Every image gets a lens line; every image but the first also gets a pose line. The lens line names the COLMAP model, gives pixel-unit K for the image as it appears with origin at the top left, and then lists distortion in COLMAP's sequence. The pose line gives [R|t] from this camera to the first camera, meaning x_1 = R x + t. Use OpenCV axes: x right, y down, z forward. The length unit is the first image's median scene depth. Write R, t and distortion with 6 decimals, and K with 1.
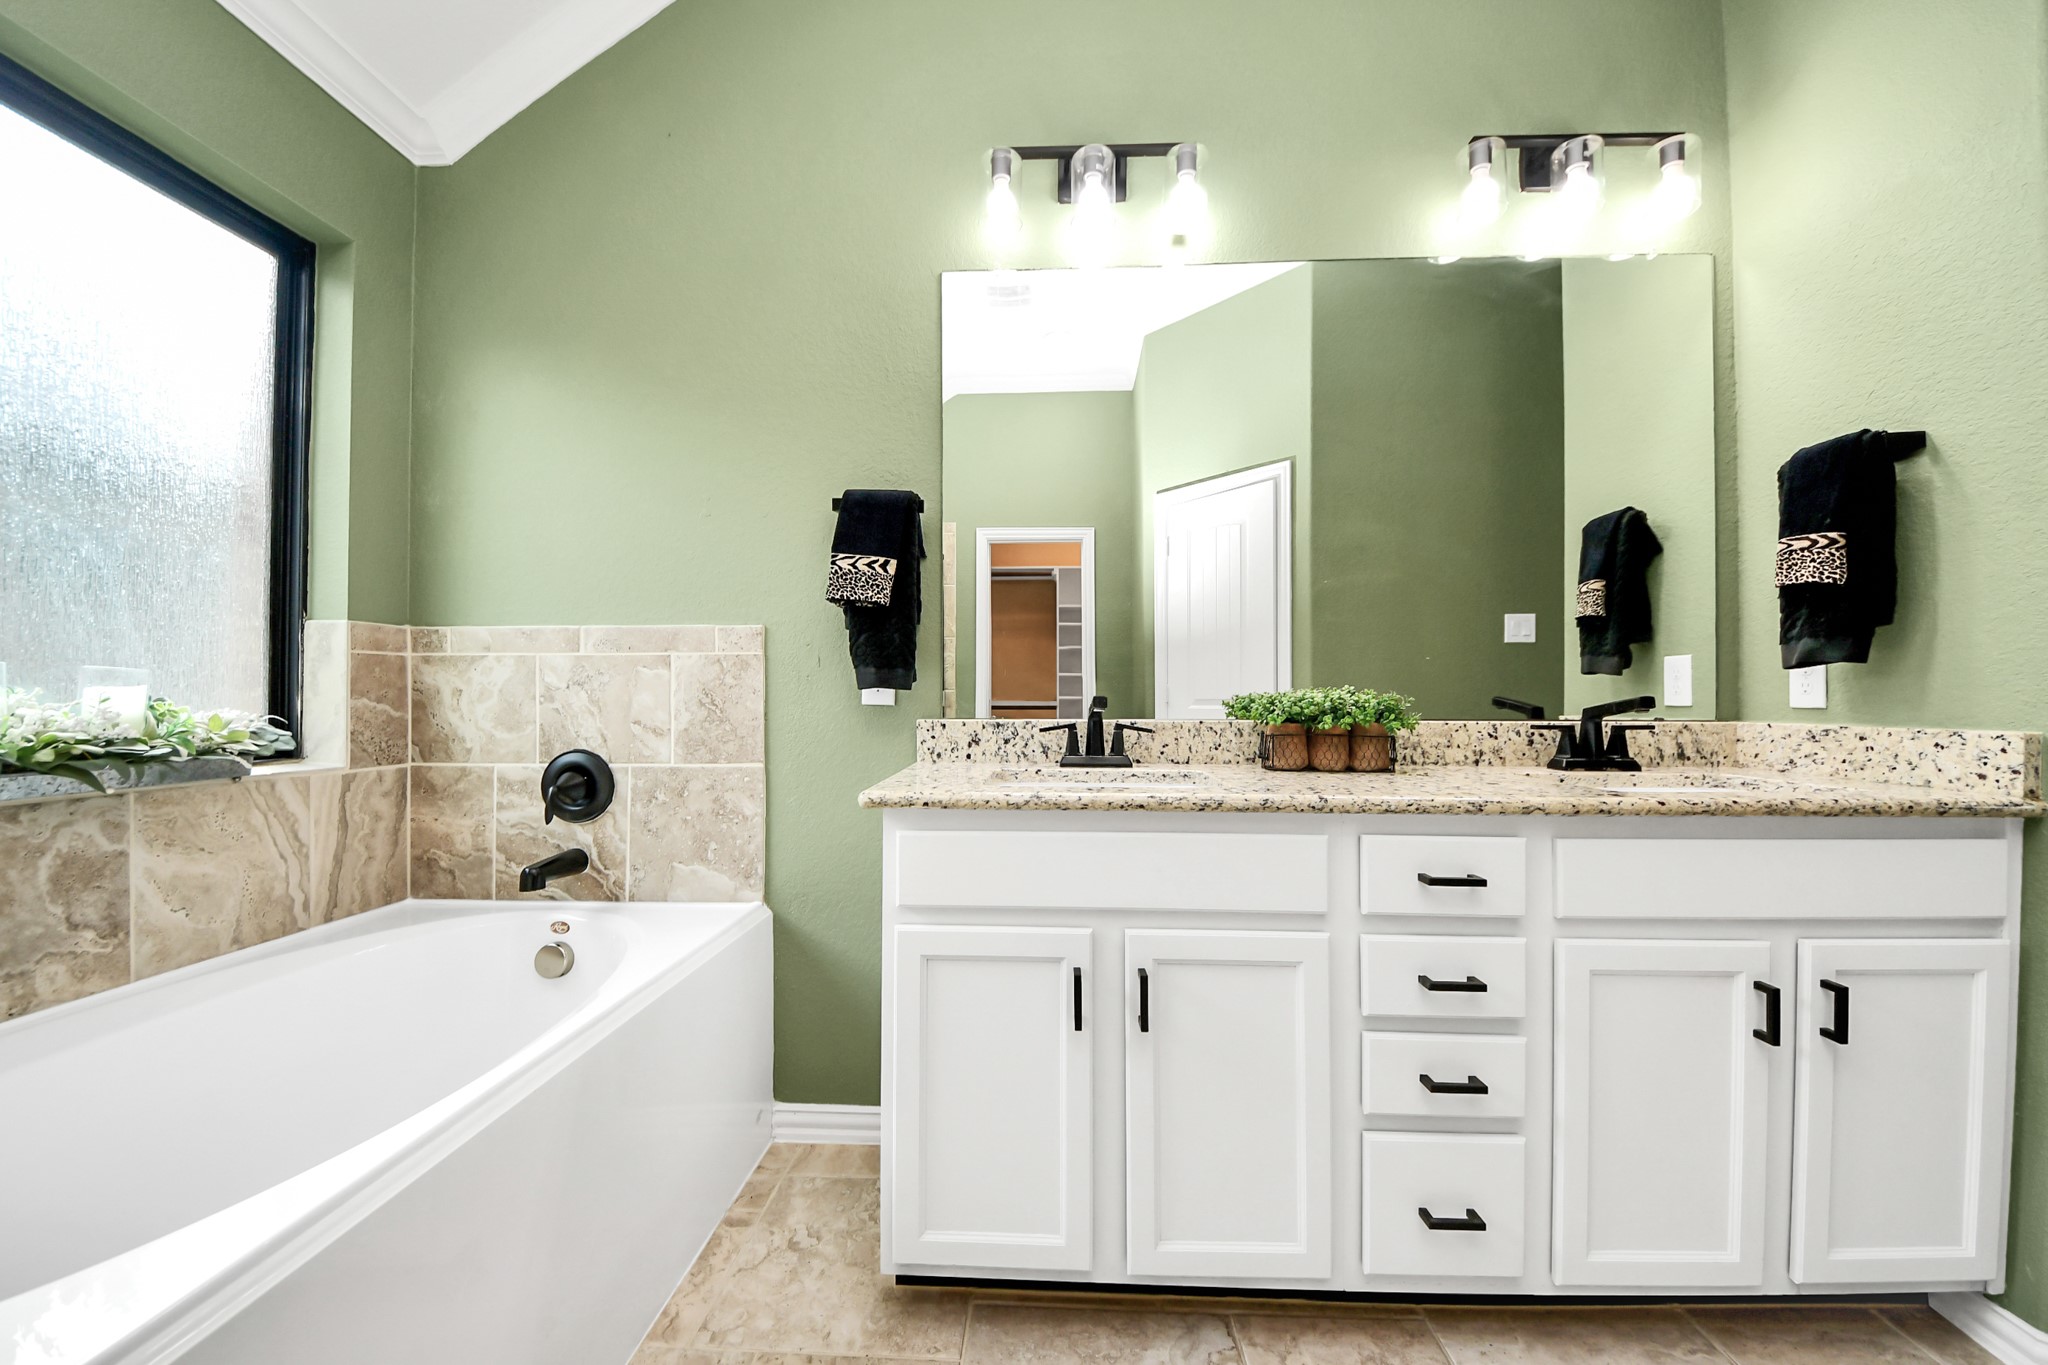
lens RADIAL K [[731.2, 0, 1035.4], [0, 731.2, 687.8], [0, 0, 1]] dist [0.010949, -0.011948]
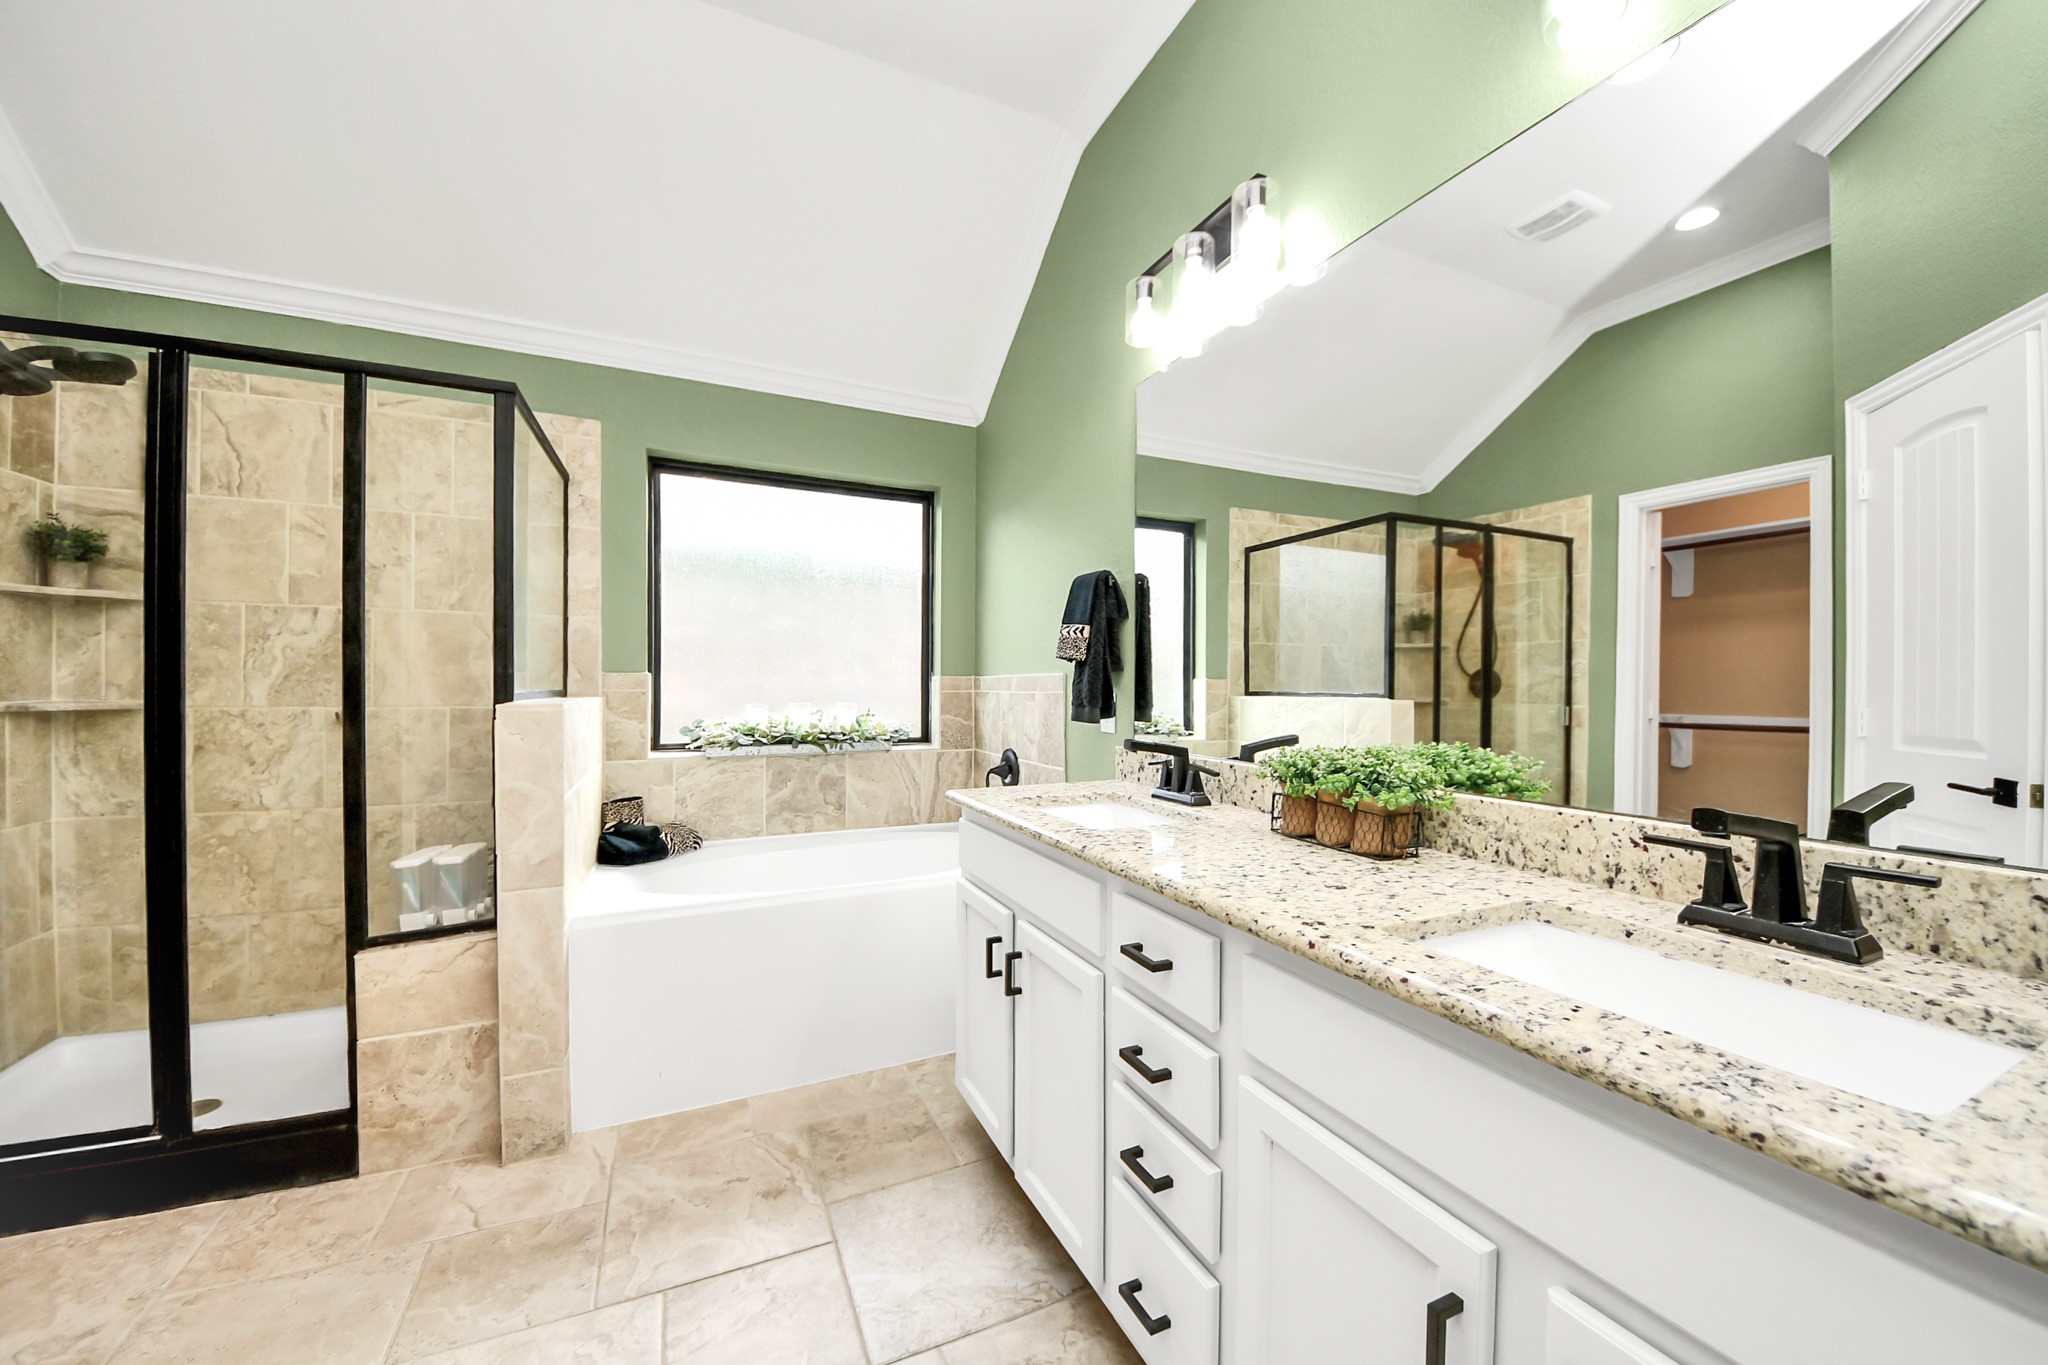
lens RADIAL K [[731.2, 0, 1035.4], [0, 731.2, 687.8], [0, 0, 1]] dist [0.010949, -0.011948]
pose [[0.468254, 0.004549, -0.883582, 0.956686], [0.005578, 0.999952, 0.008104, -0.073958], [0.883576, -0.008724, 0.468206, 0.290283]]
